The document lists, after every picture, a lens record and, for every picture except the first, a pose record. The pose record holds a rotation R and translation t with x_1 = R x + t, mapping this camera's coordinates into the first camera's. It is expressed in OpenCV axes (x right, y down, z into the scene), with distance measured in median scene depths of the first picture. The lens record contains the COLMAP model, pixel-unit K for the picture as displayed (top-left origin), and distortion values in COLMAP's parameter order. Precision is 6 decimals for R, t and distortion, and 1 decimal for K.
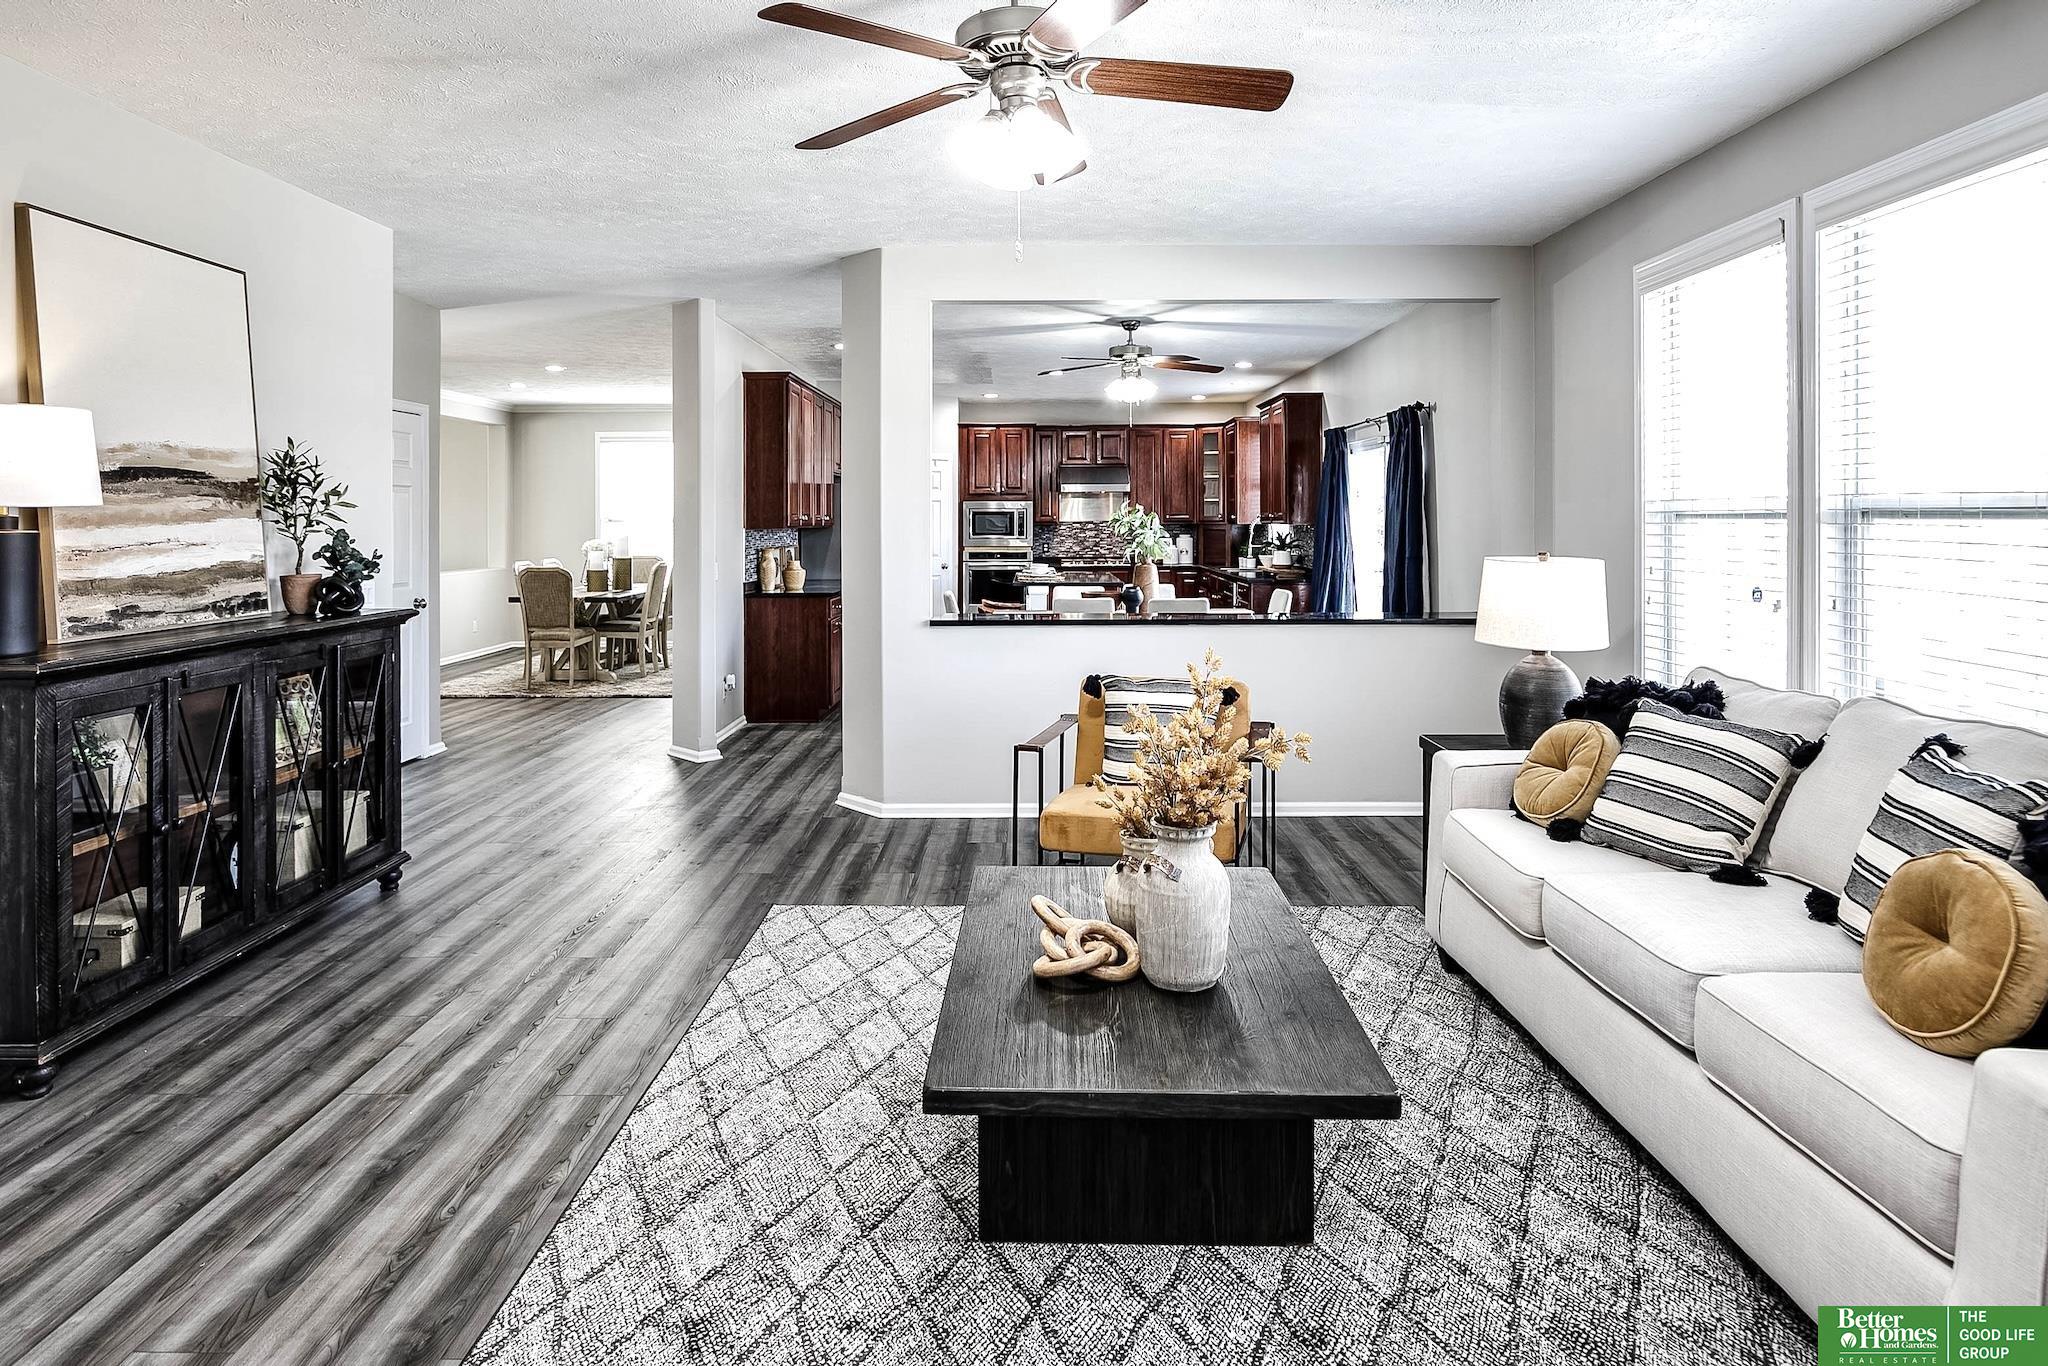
lens RADIAL K [[1135.4, 0, 1031.9], [0, 1135.4, 658.0], [0, 0, 1]] dist [-0.014468, -0.000623]
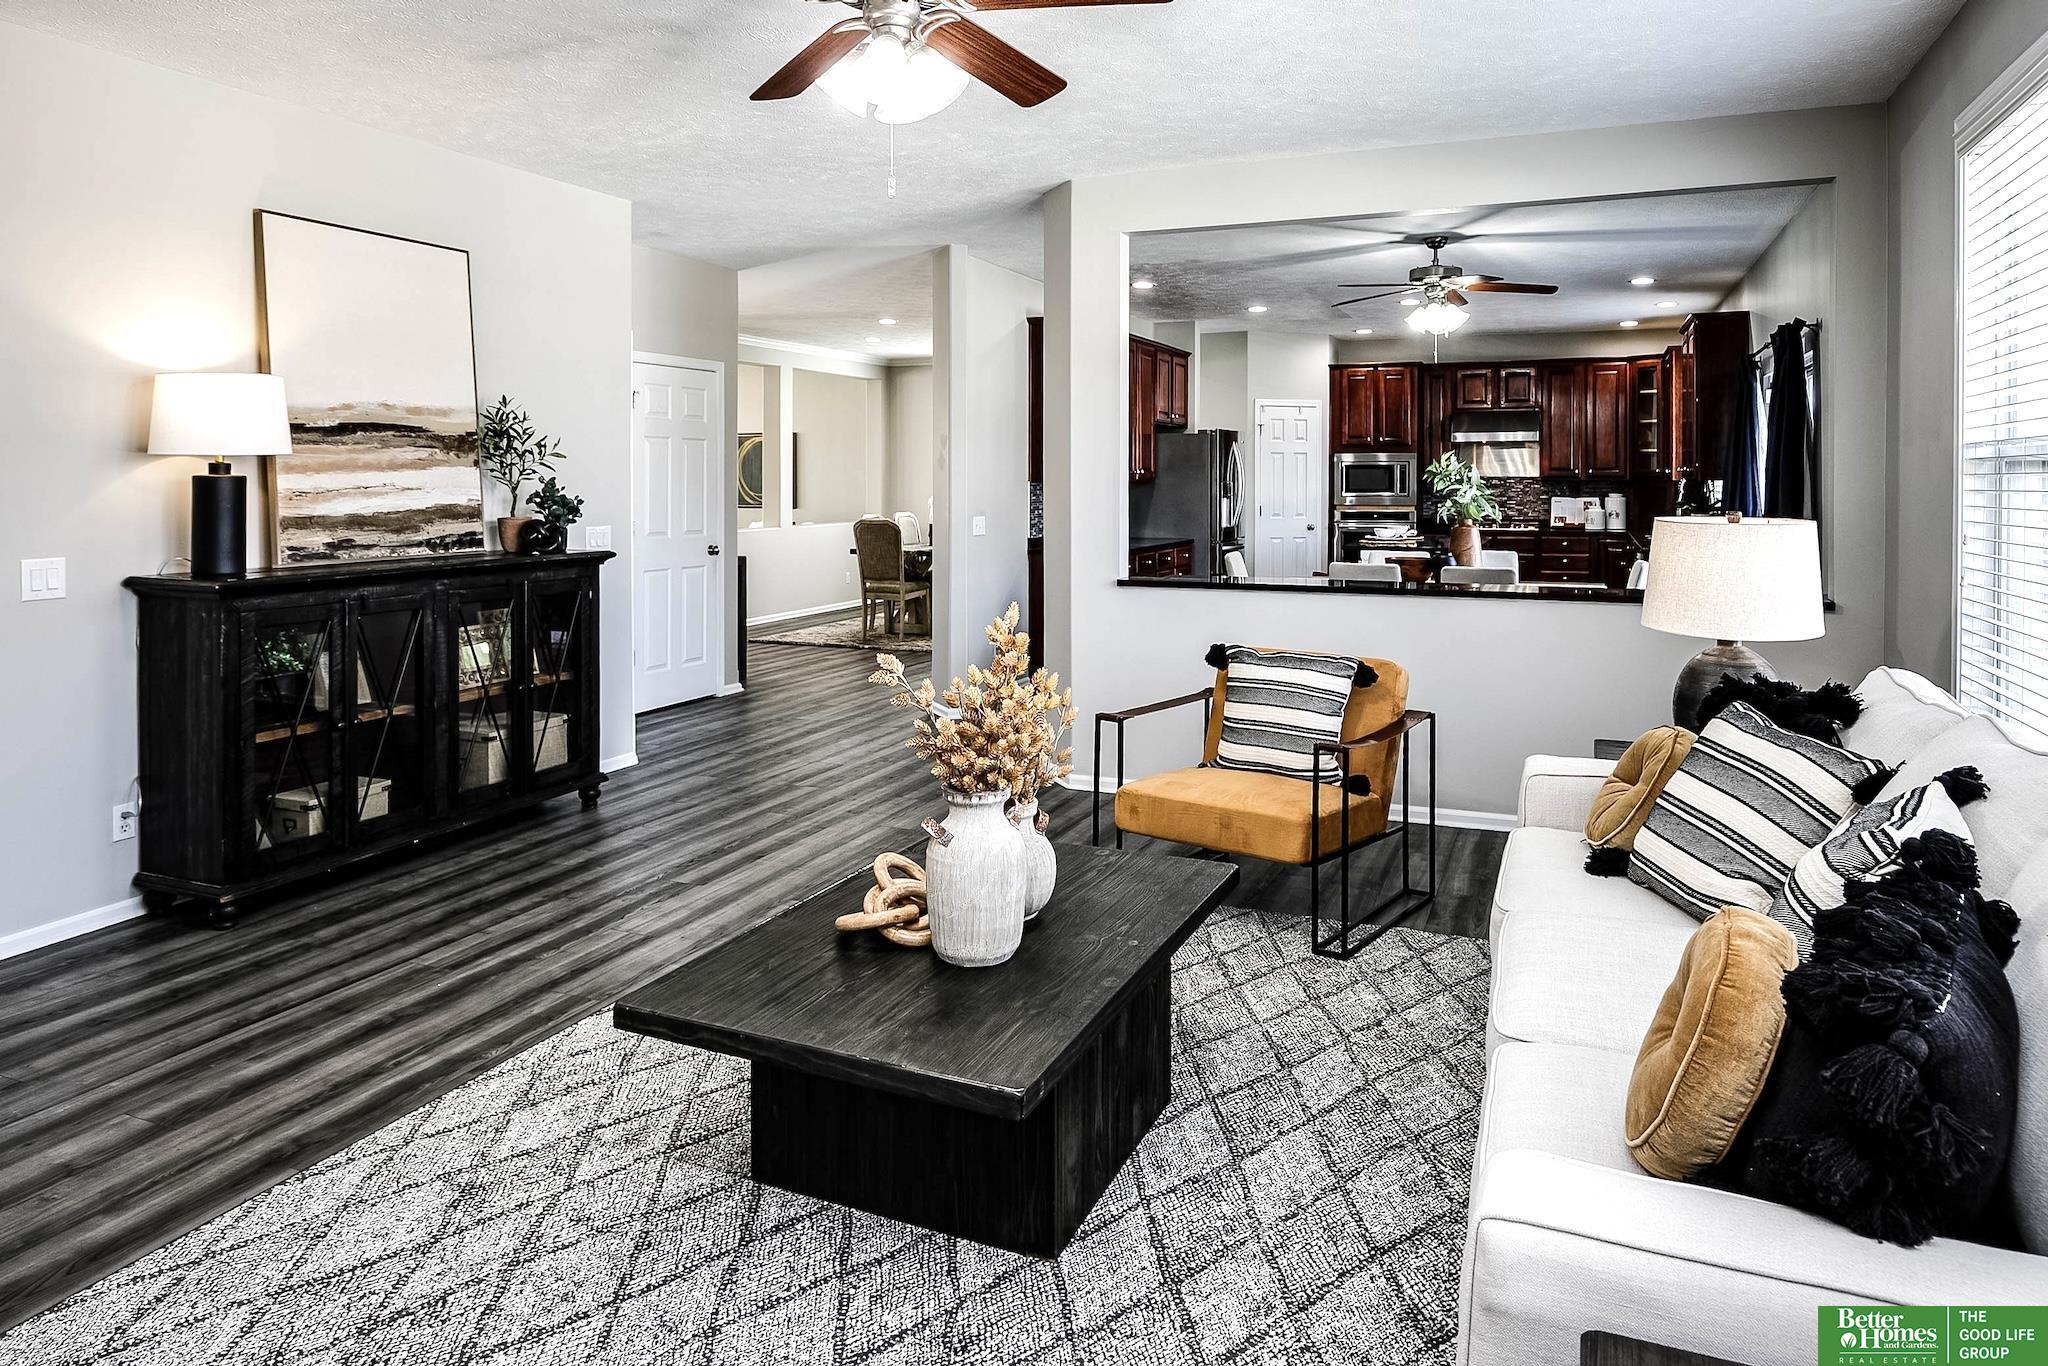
lens RADIAL K [[1265.6, 0, 1039.4], [0, 1265.6, 643.5], [0, 0, 1]] dist [-0.007336, 0.000289]
pose [[0.924330, 0.052229, -0.378002, 0.376944], [-0.048451, 0.998635, 0.019504, 0.002241], [0.378505, 0.000287, 0.925599, 0.034450]]
